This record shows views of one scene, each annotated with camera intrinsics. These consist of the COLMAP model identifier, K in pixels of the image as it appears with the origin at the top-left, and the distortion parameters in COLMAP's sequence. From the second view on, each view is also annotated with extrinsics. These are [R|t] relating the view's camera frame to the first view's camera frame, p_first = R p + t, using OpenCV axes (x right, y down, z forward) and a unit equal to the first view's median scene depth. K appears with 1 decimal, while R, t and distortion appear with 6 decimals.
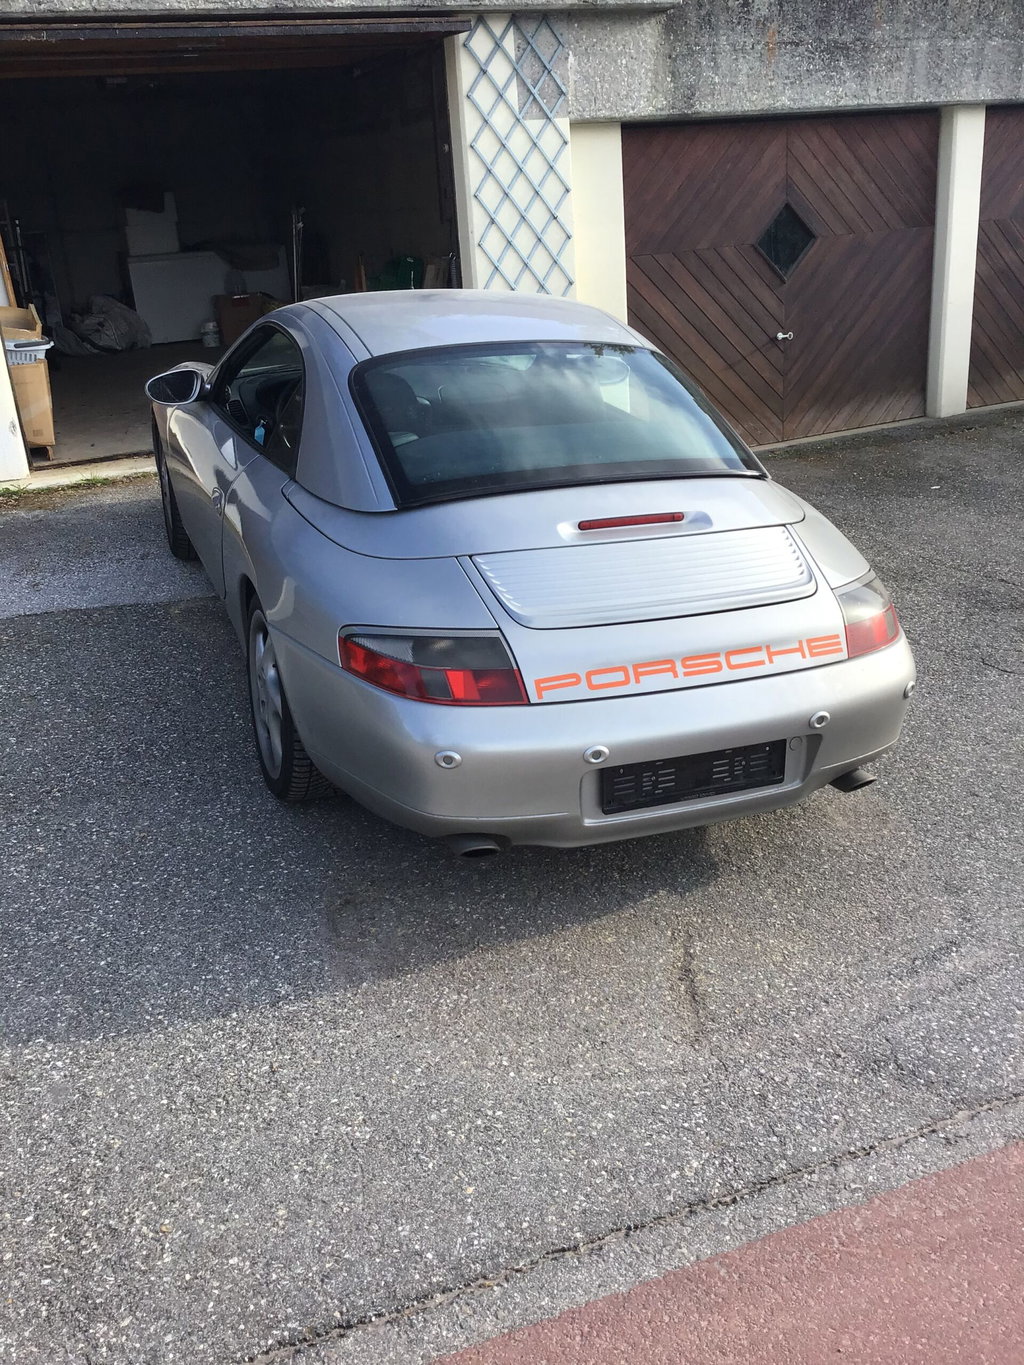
lens RADIAL K [[1295.2, 0, 512.0], [0, 1295.2, 682.5], [0, 0, 1]] dist [0.096022, -0.193195]
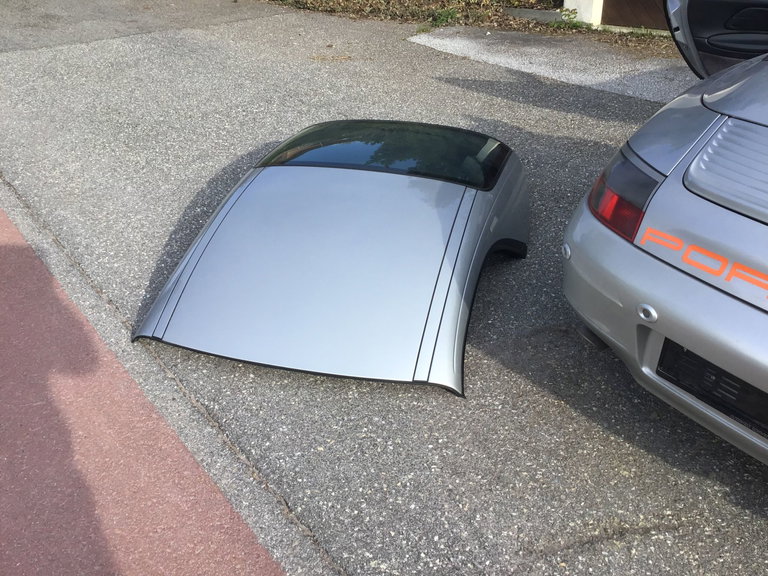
lens RADIAL K [[728.7, 0, 384.0], [0, 728.7, 288.0], [0, 0, 1]] dist [0.096022, -0.193195]
pose [[0.212354, 0.475145, -0.853899, 0.496396], [-0.336603, 0.855918, 0.392560, -0.119240], [0.917390, 0.204063, 0.341693, 0.550931]]
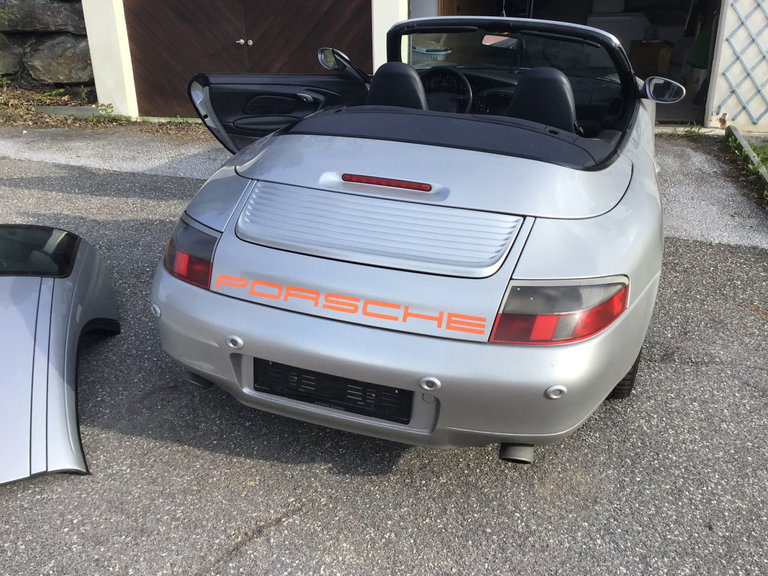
lens RADIAL K [[710.3, 0, 404.6], [0, 710.3, 285.2], [0, 0, 1]] dist [0.093649, -0.131747]
pose [[0.738260, 0.275532, -0.615674, 0.579800], [-0.260130, 0.958457, 0.117014, -0.119851], [0.622338, 0.073769, 0.779265, 0.508036]]
